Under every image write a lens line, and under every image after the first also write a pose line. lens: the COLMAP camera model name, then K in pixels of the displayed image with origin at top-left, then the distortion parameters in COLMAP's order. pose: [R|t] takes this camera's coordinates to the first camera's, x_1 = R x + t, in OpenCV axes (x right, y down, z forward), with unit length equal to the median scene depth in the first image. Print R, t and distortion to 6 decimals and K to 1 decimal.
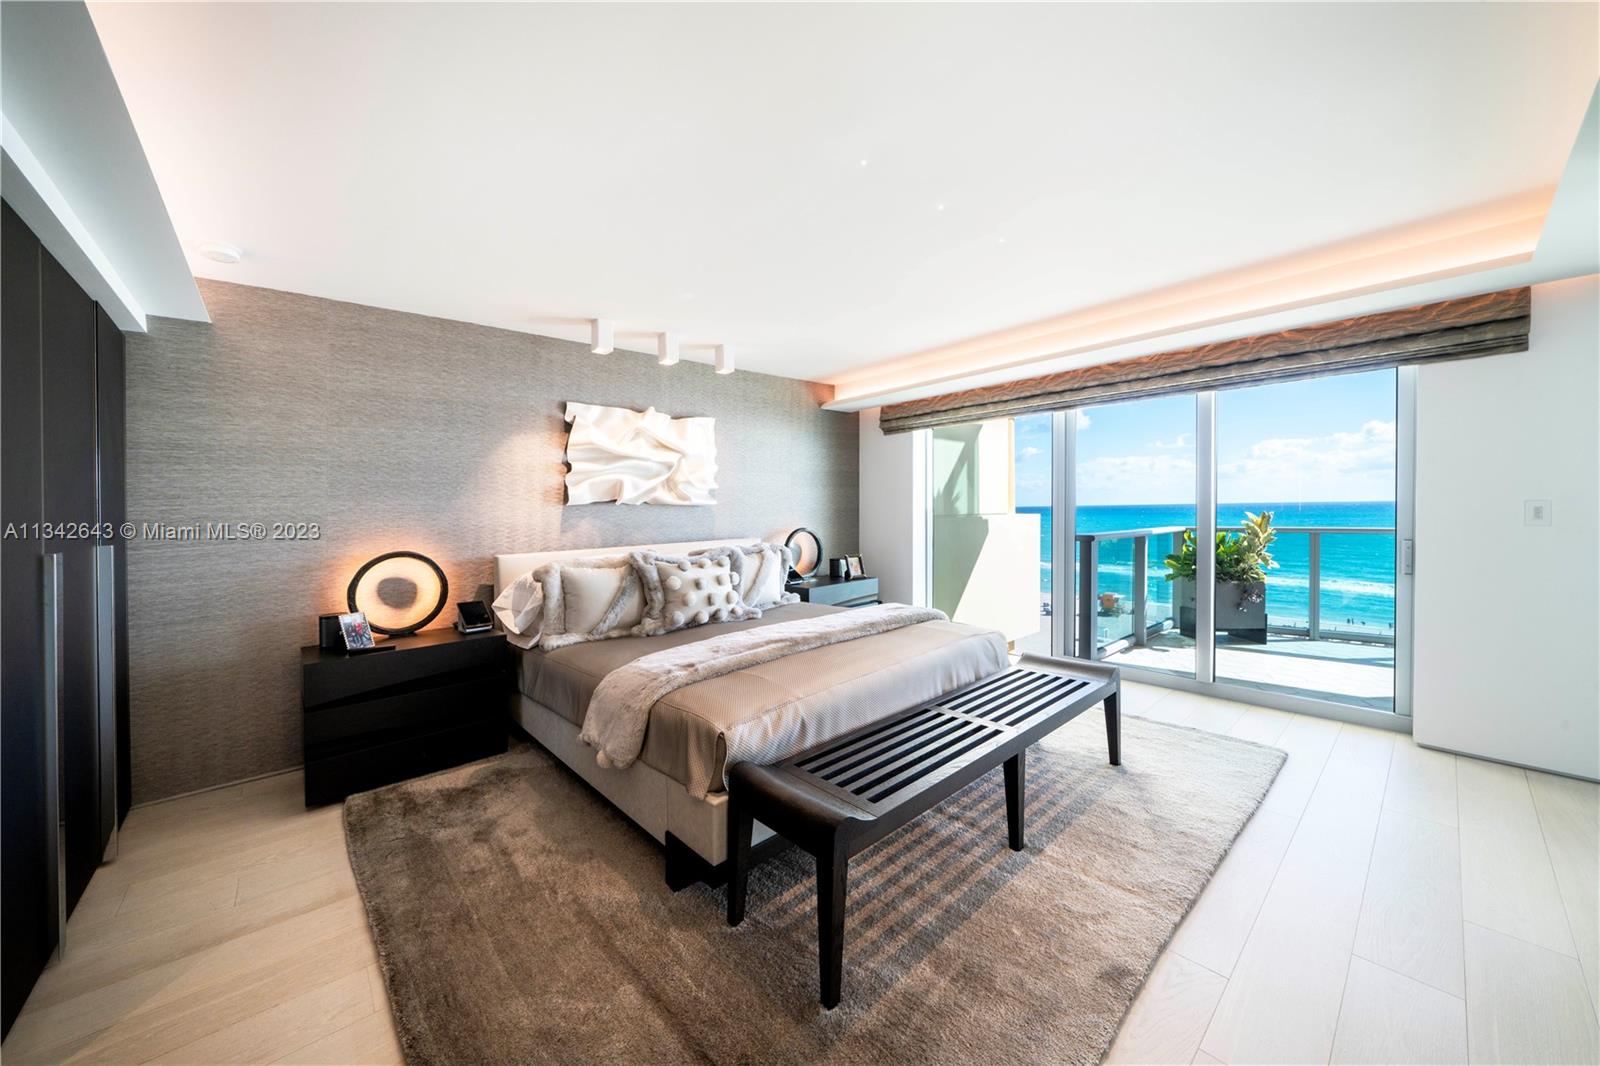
lens RADIAL K [[562.8, 0, 753.5], [0, 562.8, 526.0], [0, 0, 1]] dist [-0.006611, -0.000023]
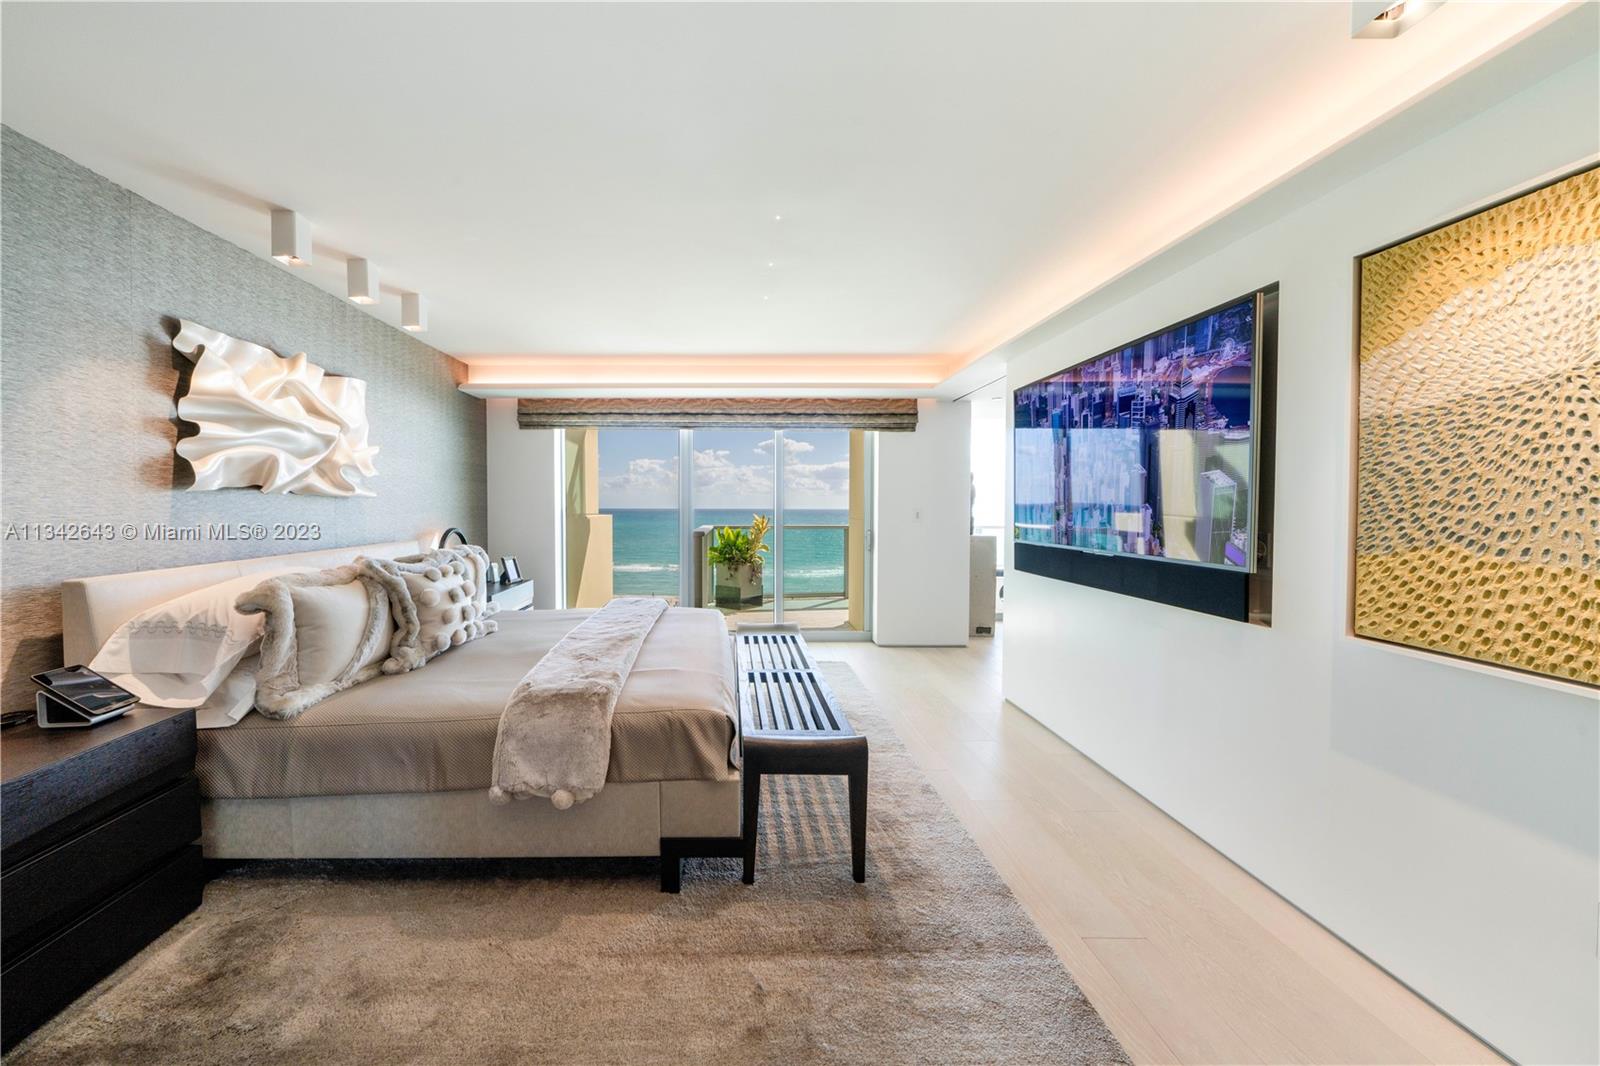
lens RADIAL K [[547.7, 0, 793.3], [0, 547.7, 537.4], [0, 0, 1]] dist [-0.000832, -0.000151]
pose [[0.634268, -0.022983, 0.772772, -0.362193], [0.007410, 0.999693, 0.023651, 0.003658], [-0.773078, -0.009275, 0.634243, 0.117348]]
